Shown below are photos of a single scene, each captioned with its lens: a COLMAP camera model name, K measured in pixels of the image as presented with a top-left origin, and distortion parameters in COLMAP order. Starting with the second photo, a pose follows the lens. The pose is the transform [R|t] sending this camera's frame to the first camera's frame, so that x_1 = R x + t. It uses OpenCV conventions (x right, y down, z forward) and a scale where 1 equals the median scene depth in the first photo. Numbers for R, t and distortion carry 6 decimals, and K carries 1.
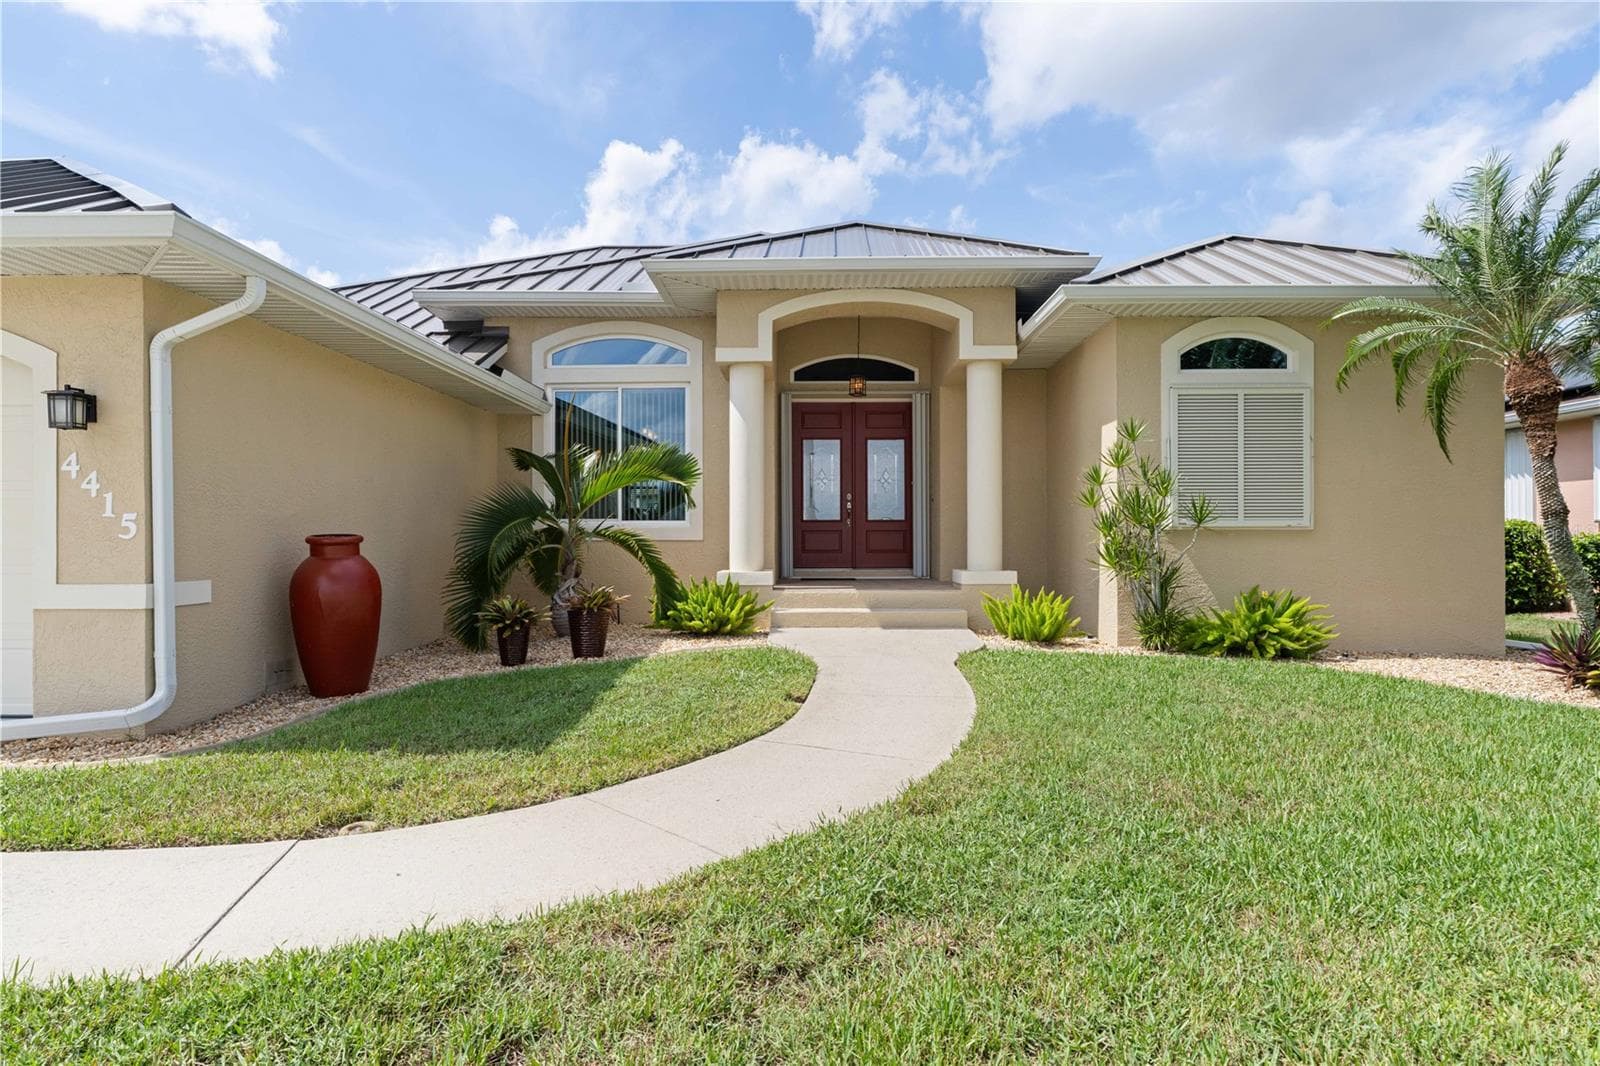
lens RADIAL K [[1133.0, 0, 800.0], [0, 1133.0, 533.0], [0, 0, 1]] dist [-0.027786, 0.018127]
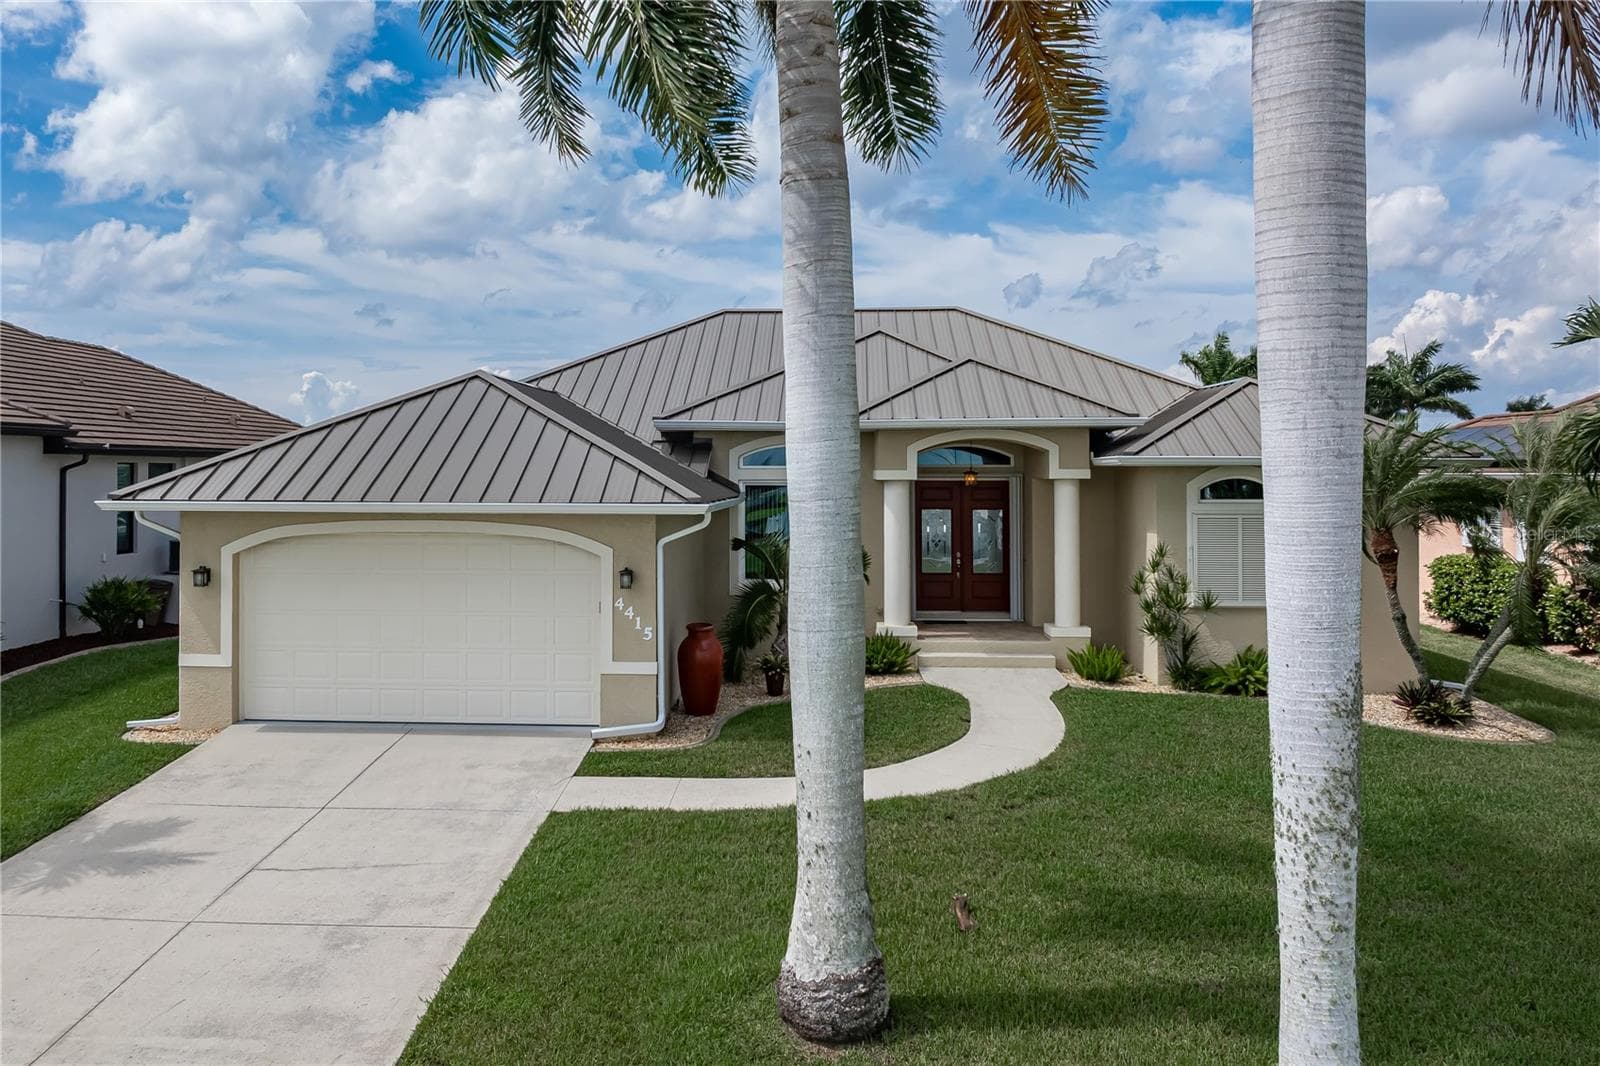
lens RADIAL K [[1133.0, 0, 800.0], [0, 1133.0, 533.0], [0, 0, 1]] dist [-0.027786, 0.018127]
pose [[0.997758, 0.002836, -0.066868, -0.091331], [-0.003258, 0.999975, -0.006203, -0.088835], [0.066848, 0.006407, 0.997743, -0.521660]]
